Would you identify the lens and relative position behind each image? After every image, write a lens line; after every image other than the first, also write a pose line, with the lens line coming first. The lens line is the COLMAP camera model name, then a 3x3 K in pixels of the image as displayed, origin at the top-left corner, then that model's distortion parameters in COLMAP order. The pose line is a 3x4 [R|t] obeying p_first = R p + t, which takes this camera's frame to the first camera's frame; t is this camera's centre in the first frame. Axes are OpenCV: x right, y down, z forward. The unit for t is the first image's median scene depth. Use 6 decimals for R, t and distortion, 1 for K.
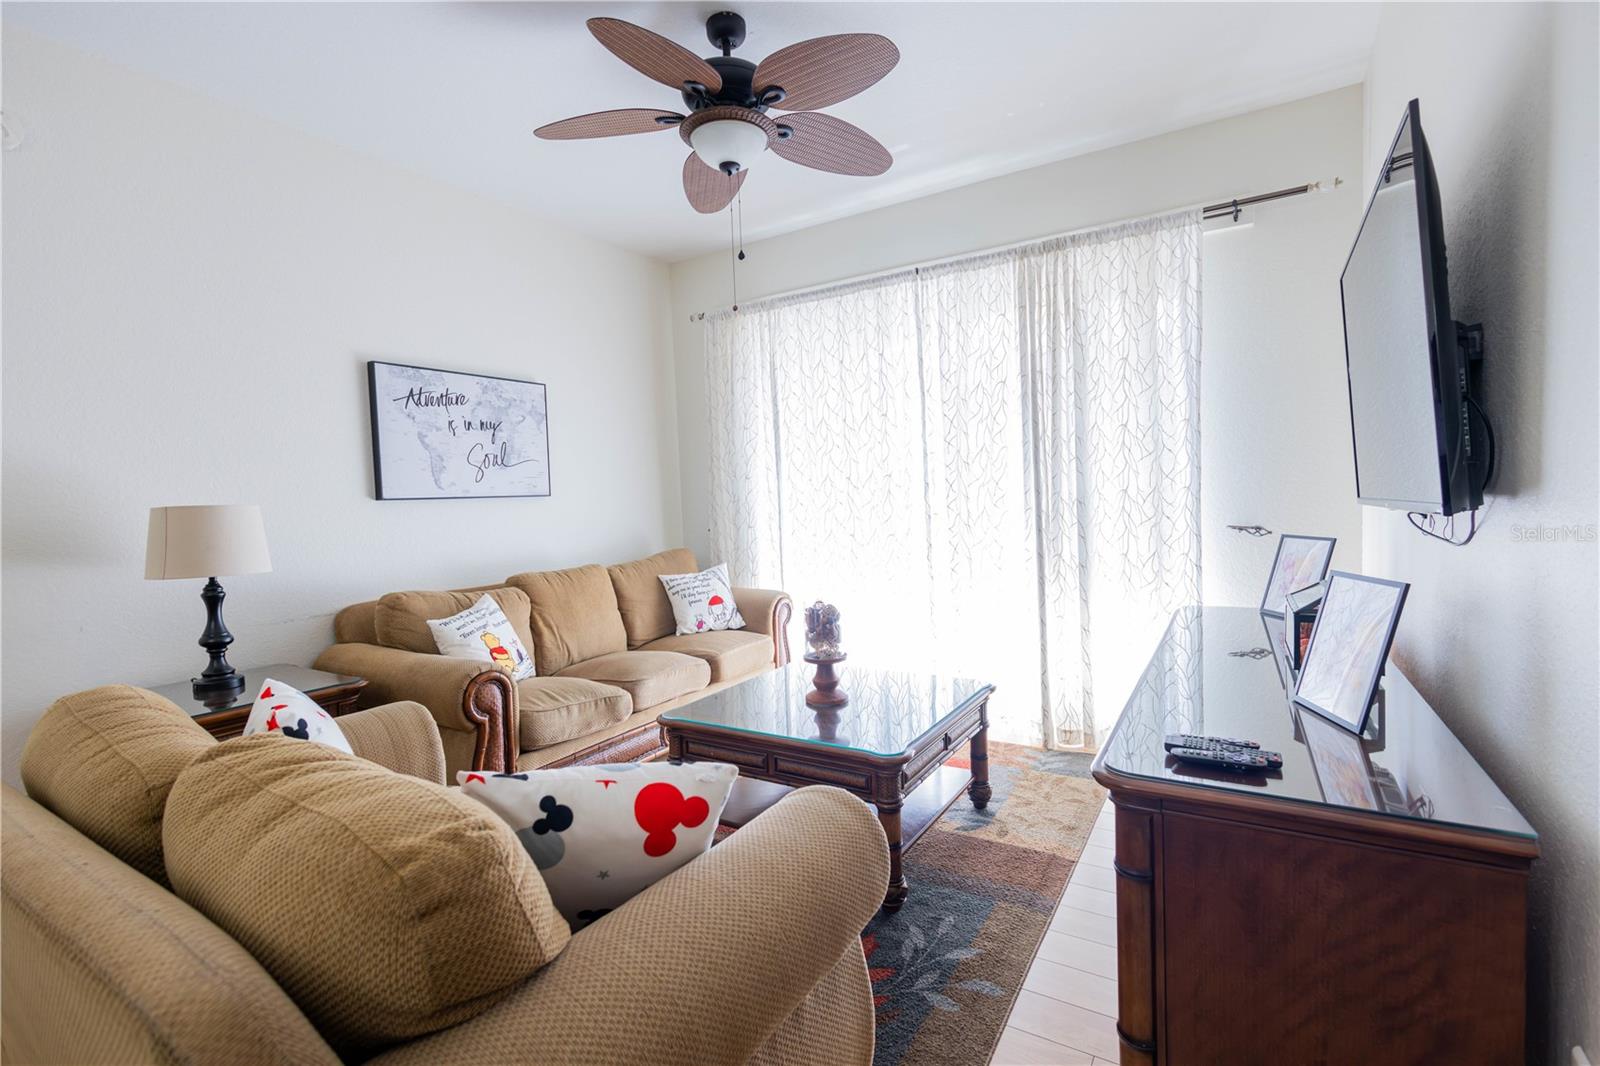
lens RADIAL K [[733.2, 0, 799.2], [0, 733.2, 495.8], [0, 0, 1]] dist [0.009972, -0.000022]
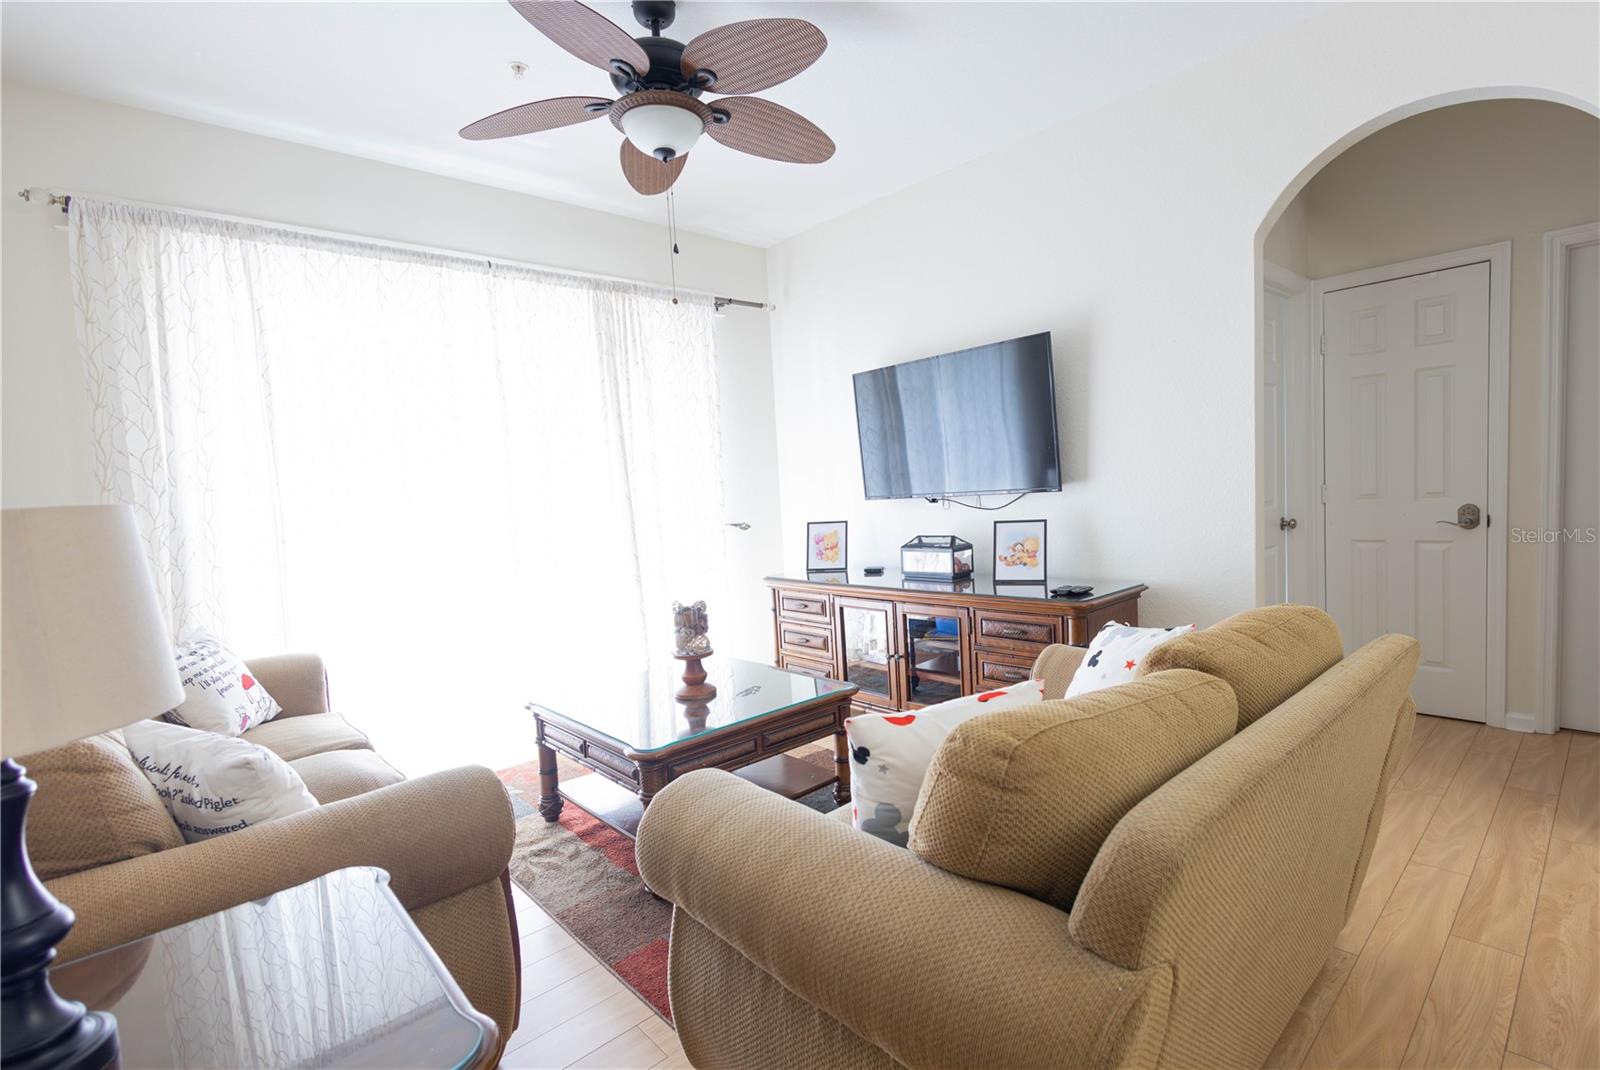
lens RADIAL K [[733.2, 0, 799.2], [0, 733.2, 497.8], [0, 0, 1]] dist [0.009972, -0.000022]
pose [[0.282126, 0.004628, 0.959366, -0.693075], [0.051846, 0.998454, -0.020063, 0.028380], [-0.957975, 0.055400, 0.281450, 0.431453]]
